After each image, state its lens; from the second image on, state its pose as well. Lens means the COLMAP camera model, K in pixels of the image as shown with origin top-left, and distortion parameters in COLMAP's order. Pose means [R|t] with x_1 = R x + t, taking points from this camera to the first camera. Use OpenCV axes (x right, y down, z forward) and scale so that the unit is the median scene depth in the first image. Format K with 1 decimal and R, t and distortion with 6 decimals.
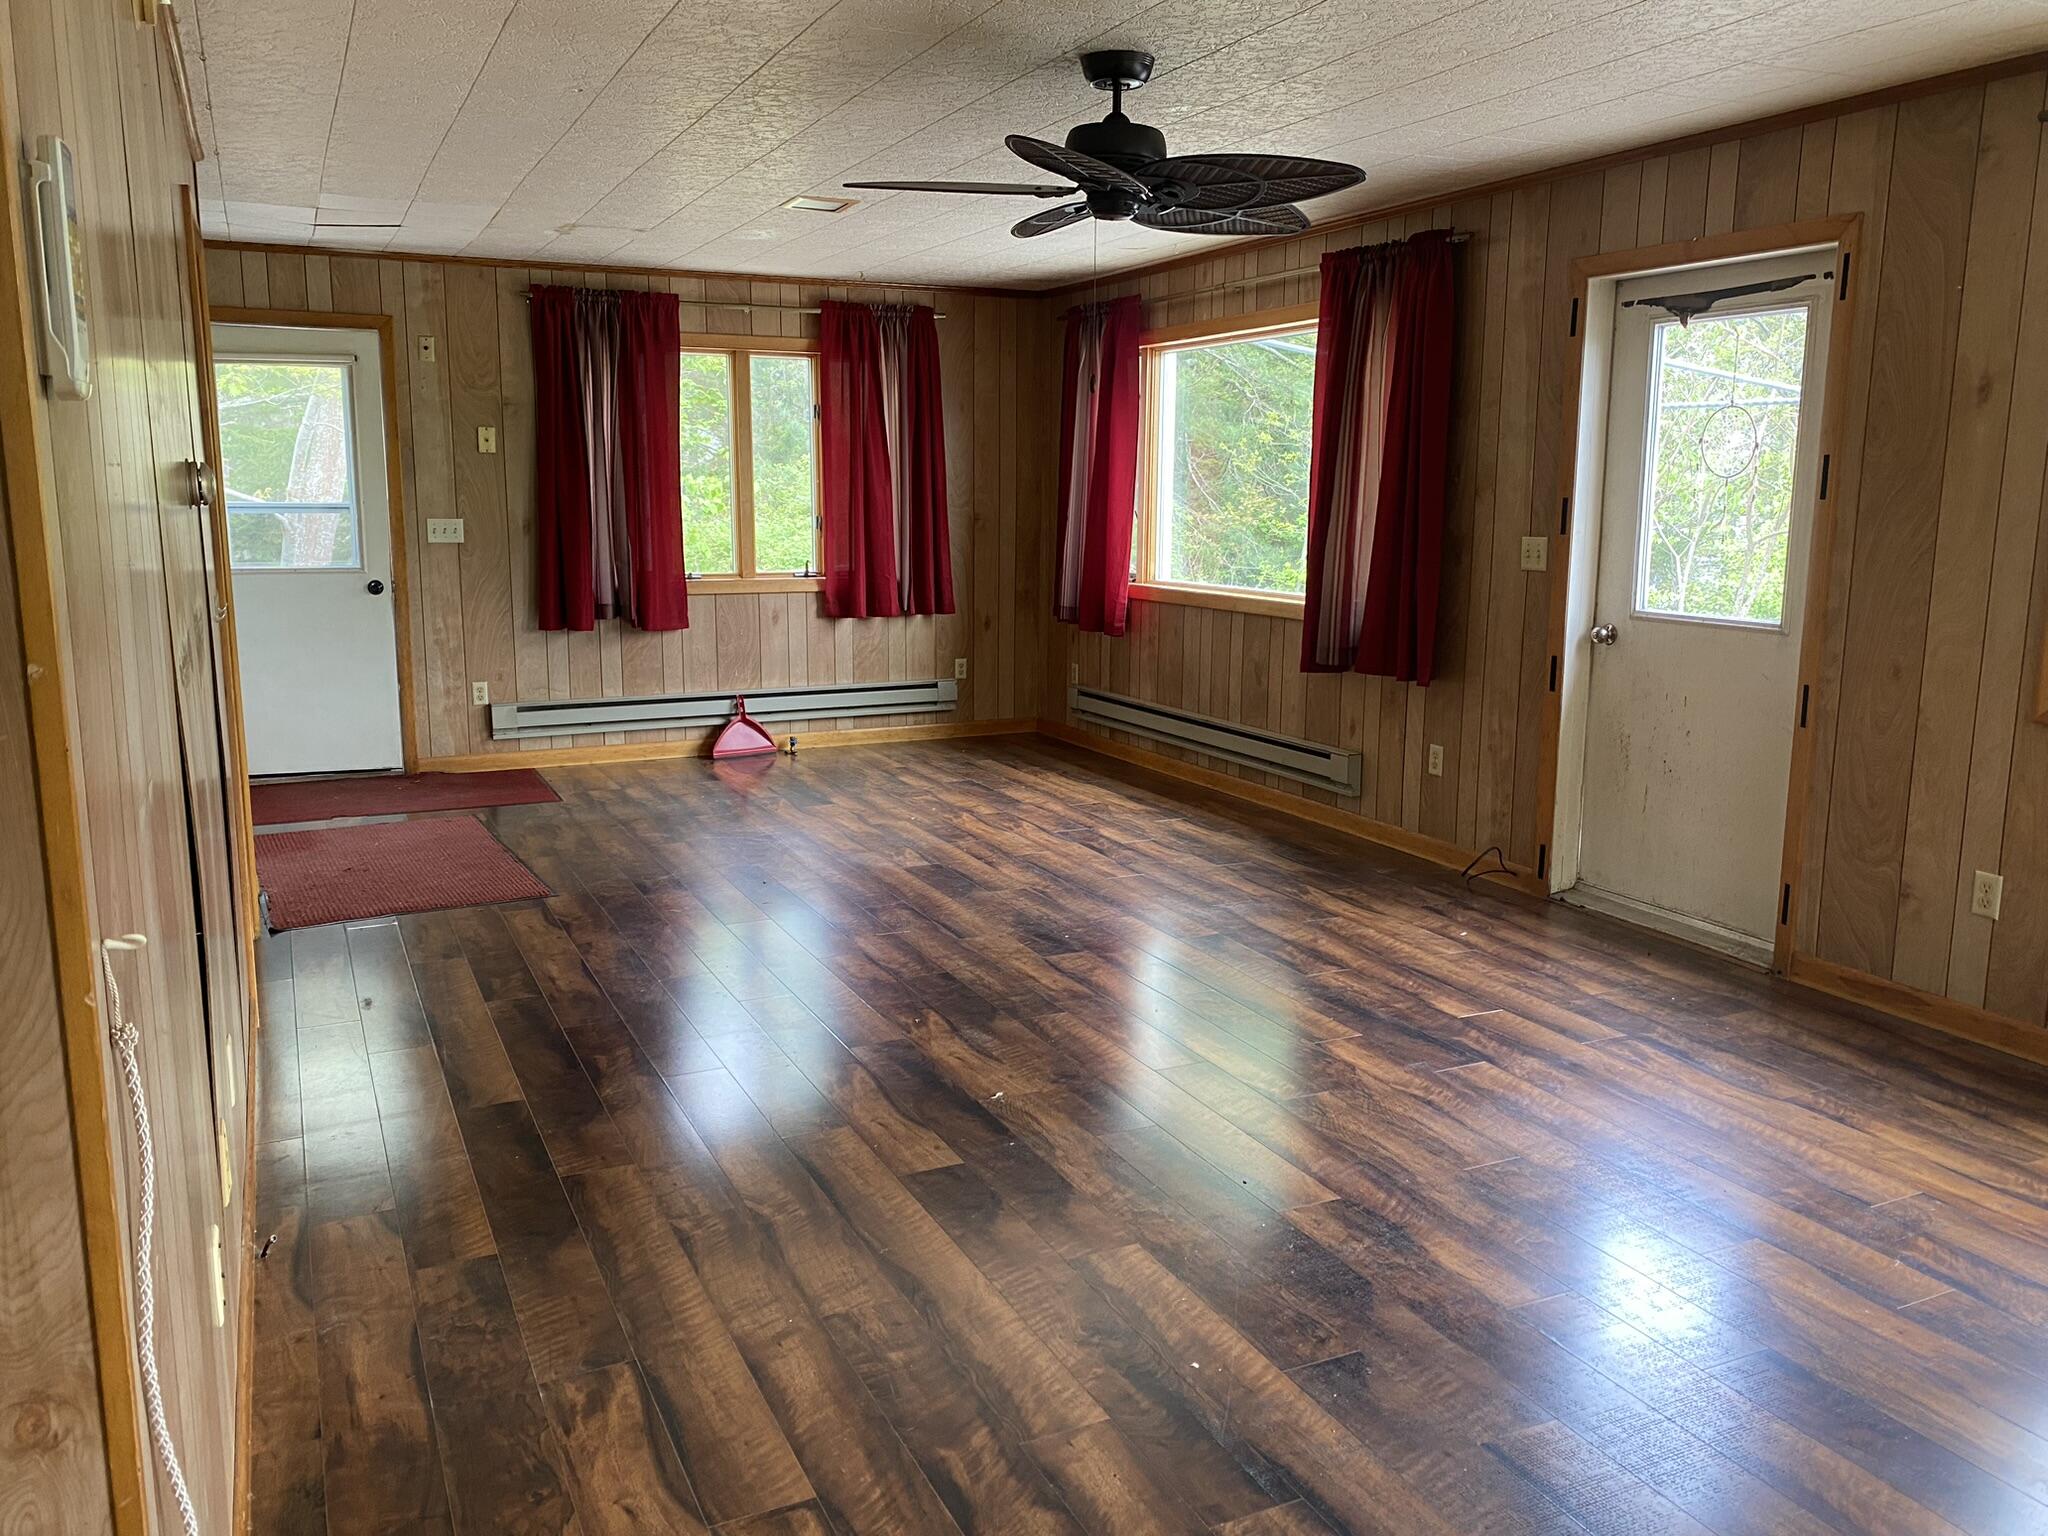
lens RADIAL K [[1563.1, 0, 1020.6], [0, 1563.1, 746.9], [0, 0, 1]] dist [0.044781, -0.047502]
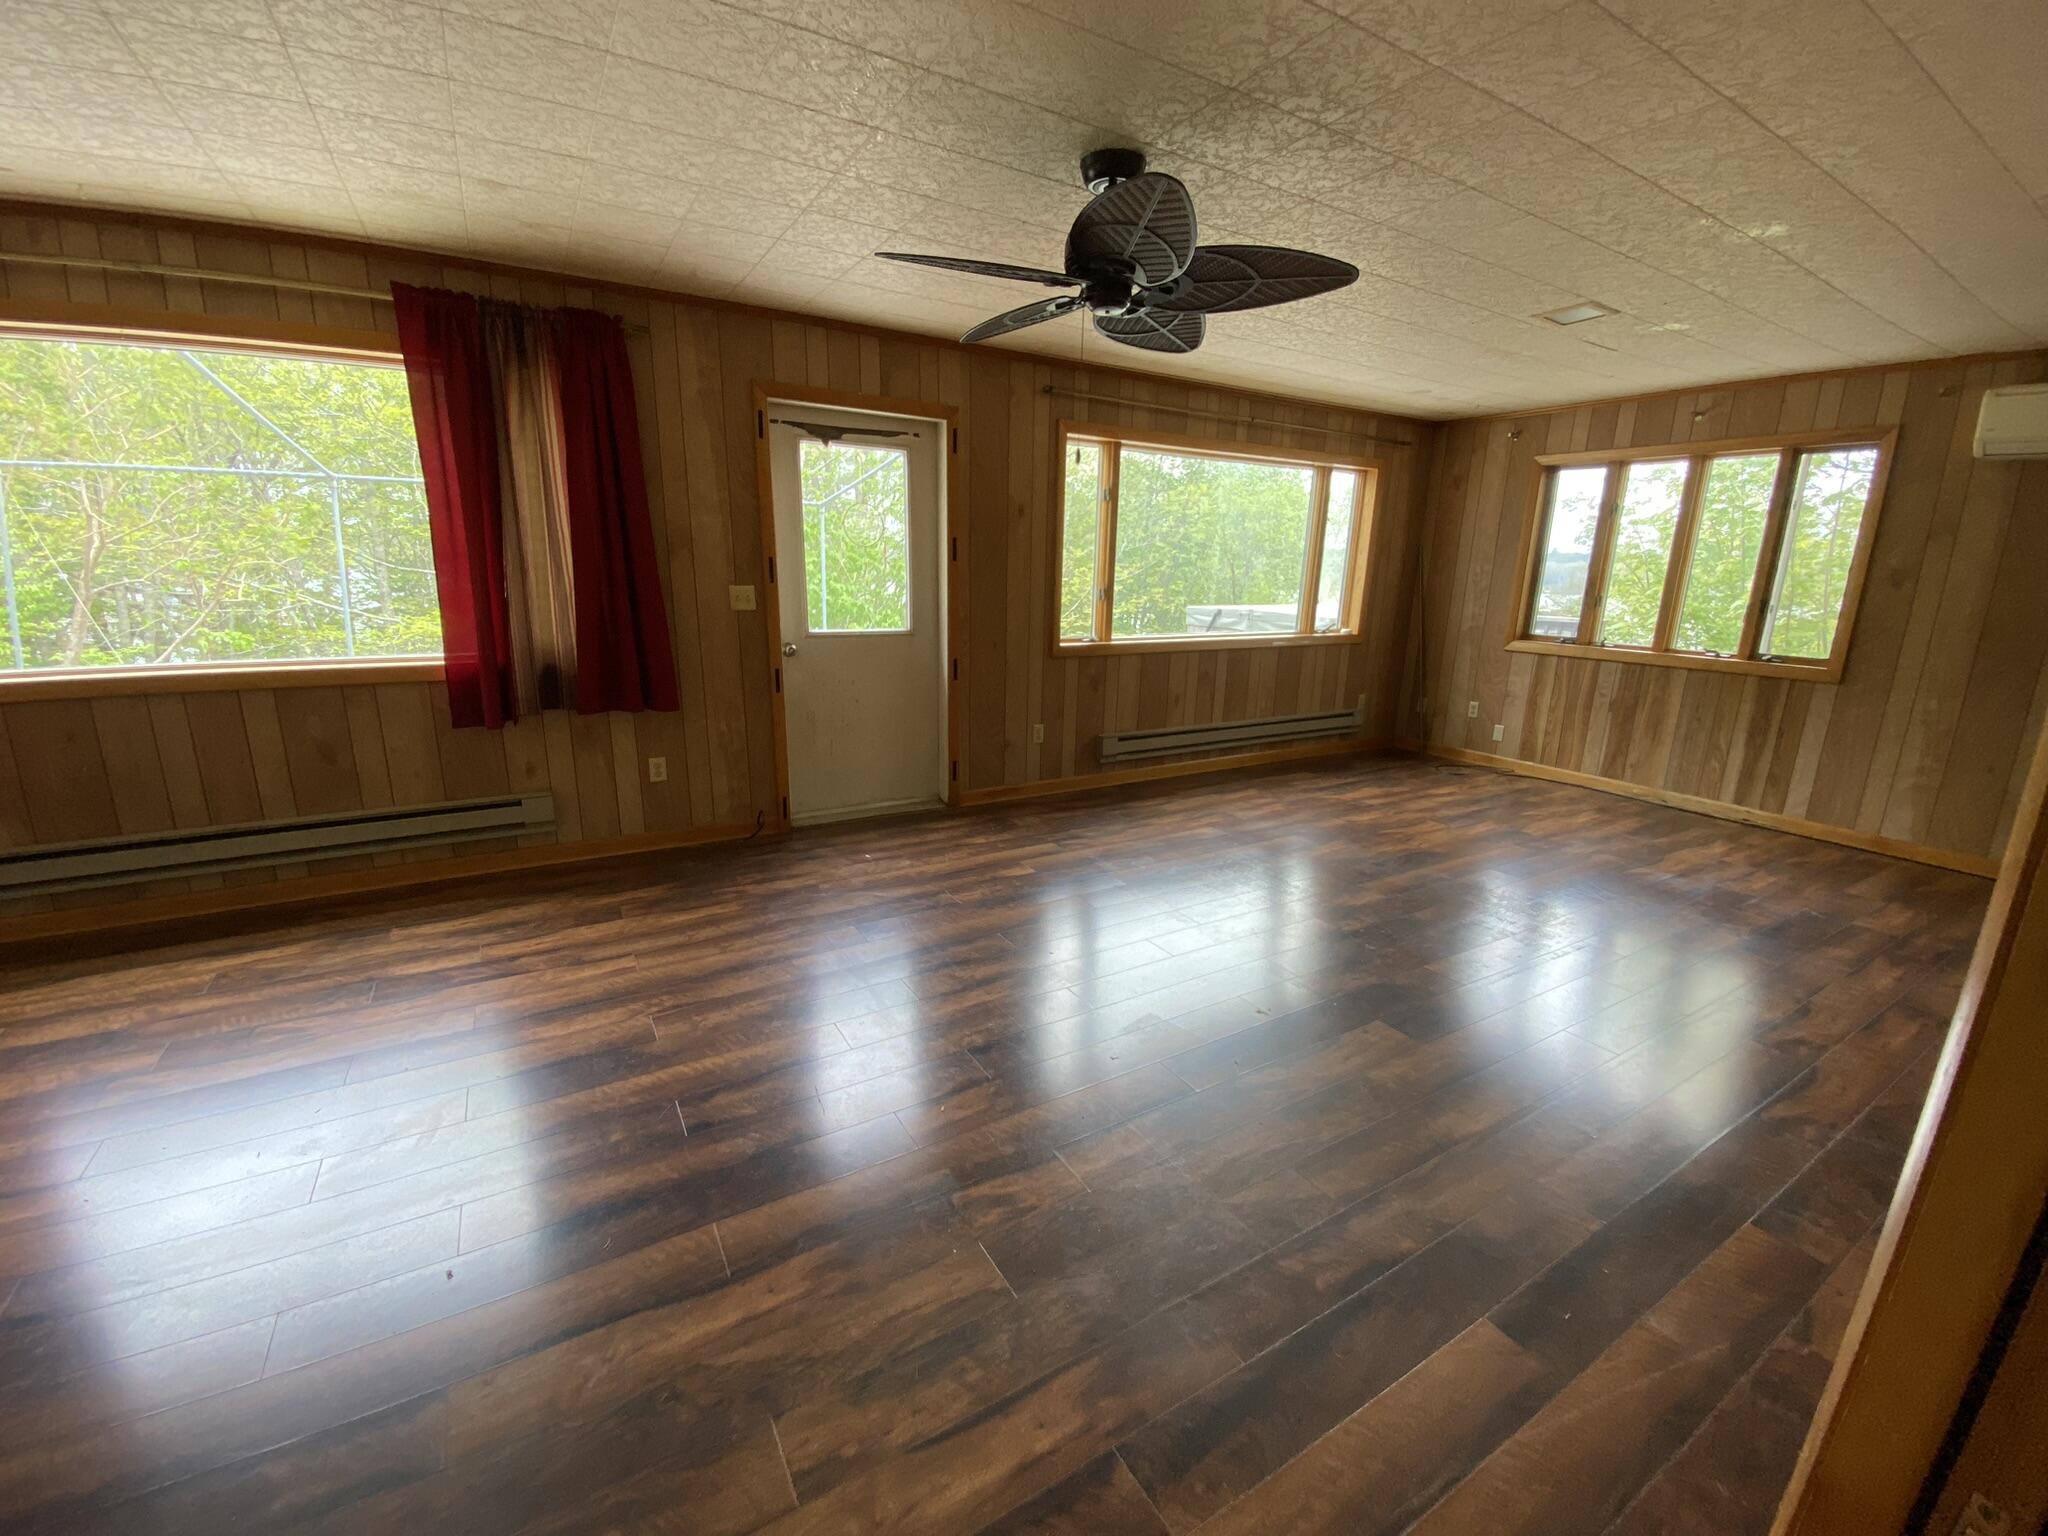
lens RADIAL K [[822.4, 0, 1020.2], [0, 822.4, 770.5], [0, 0, 1]] dist [0.014200, -0.015255]
pose [[-0.091327, -0.247786, 0.964501, -0.504473], [0.146933, 0.954594, 0.259154, -0.152089], [-0.984921, 0.165384, -0.050772, 0.965135]]
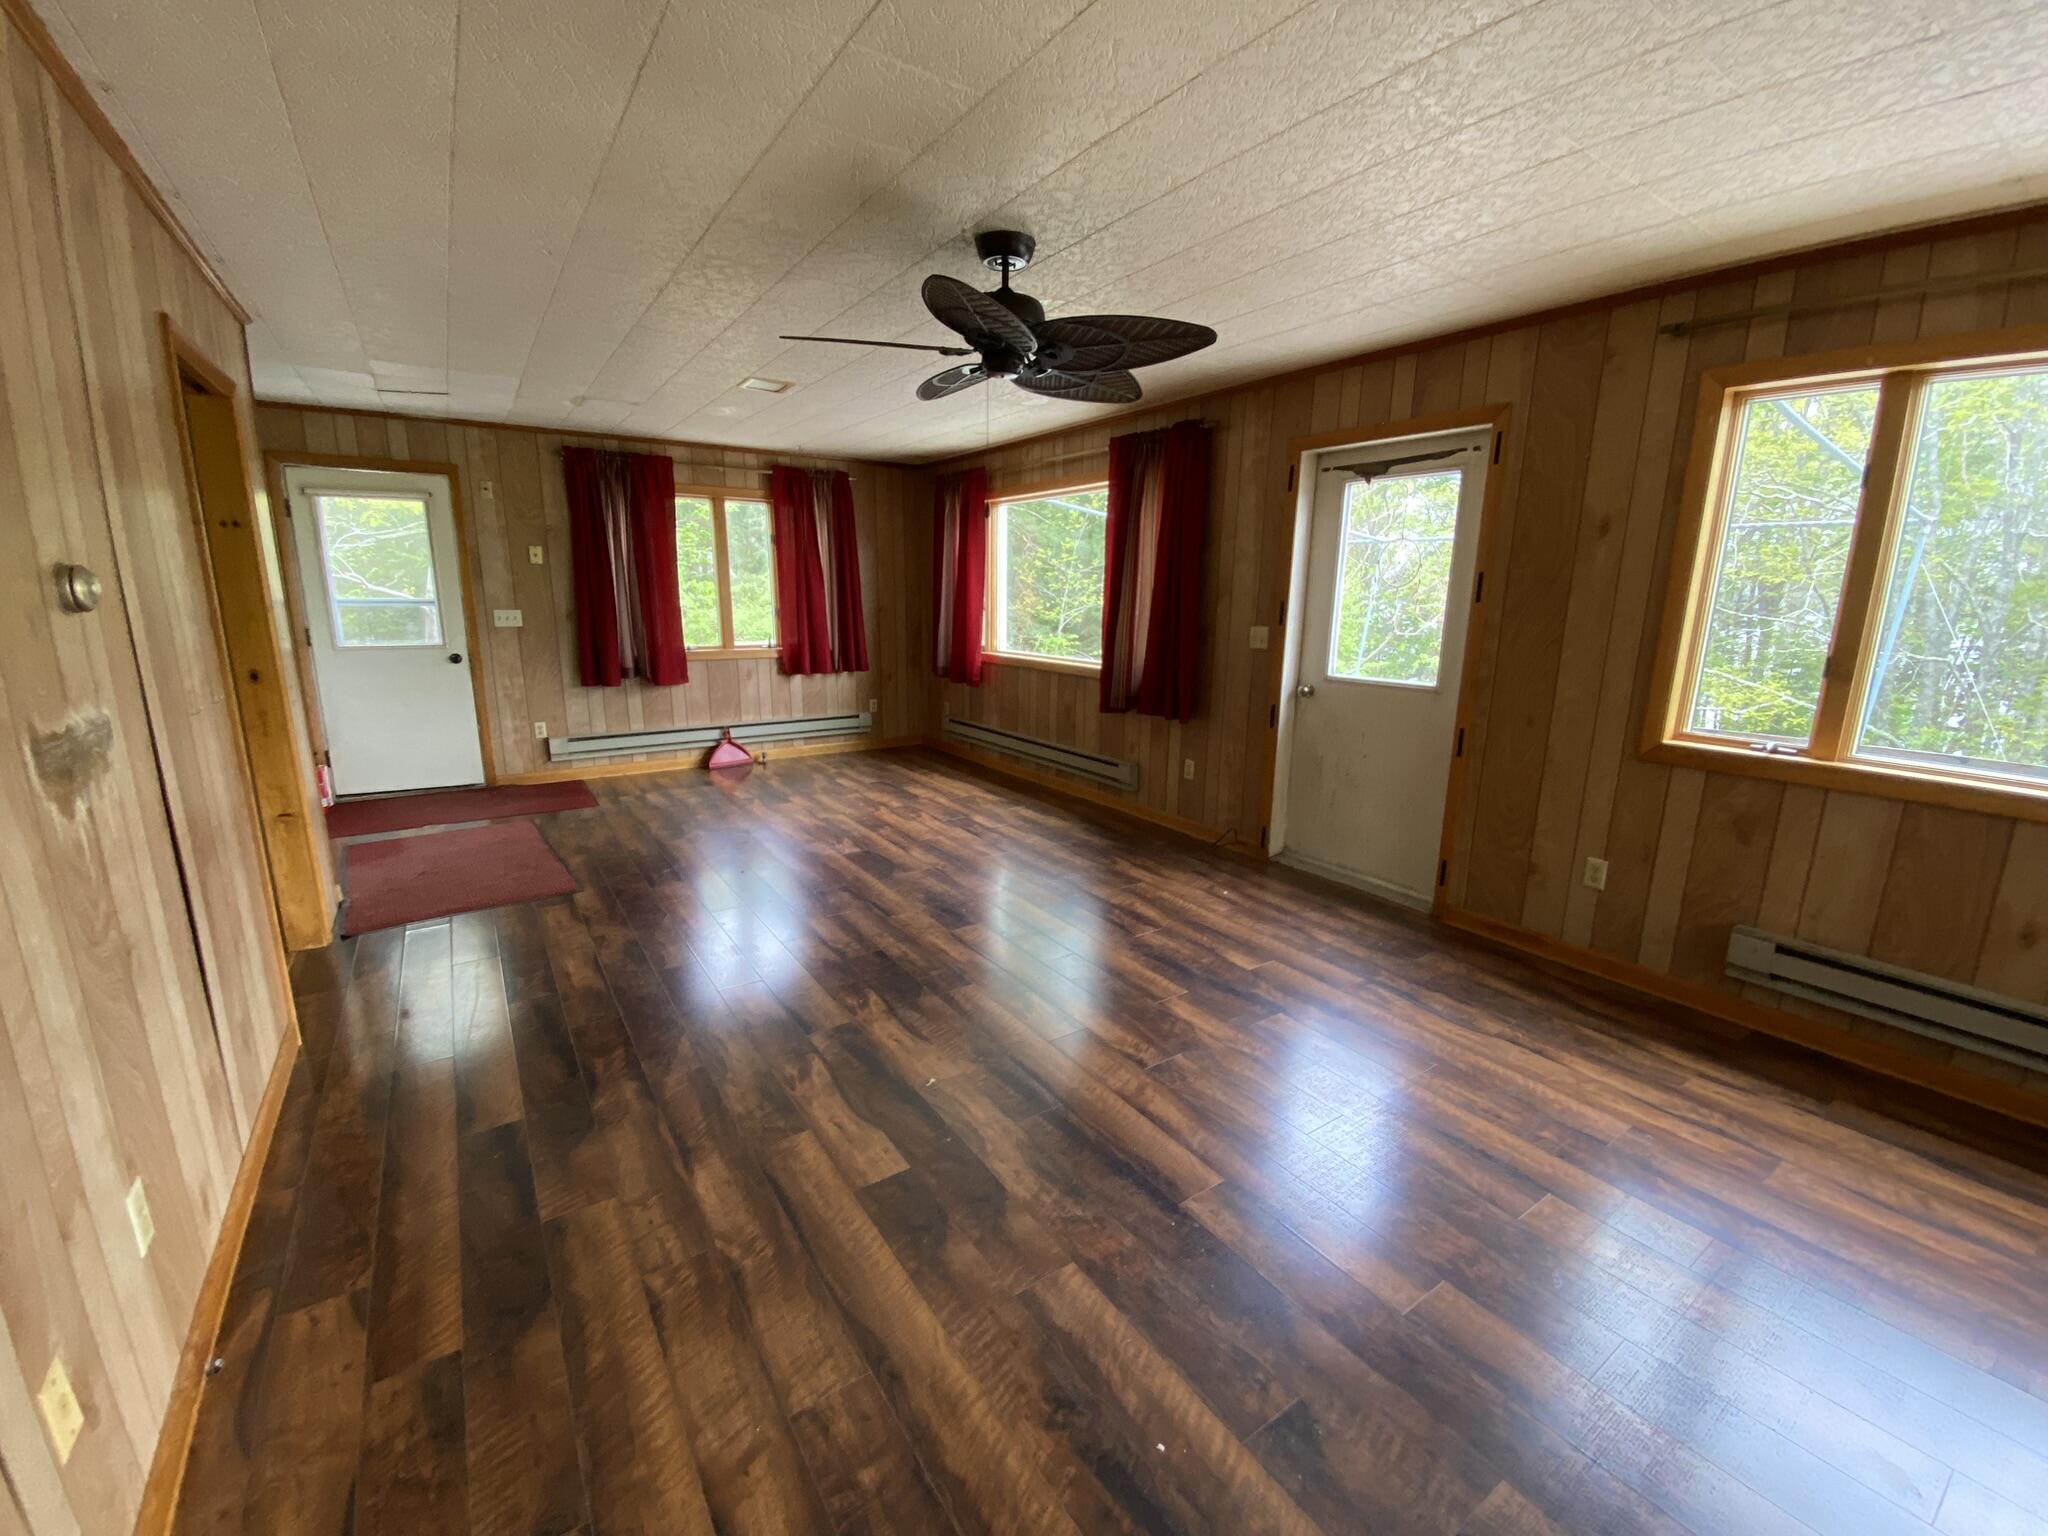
lens RADIAL K [[822.4, 0, 1024.1], [0, 822.4, 770.6], [0, 0, 1]] dist [0.014200, -0.015255]
pose [[0.988106, -0.027148, 0.151362, -0.027590], [0.019251, 0.998388, 0.053397, -0.047771], [-0.152568, -0.049848, 0.987035, 0.282618]]
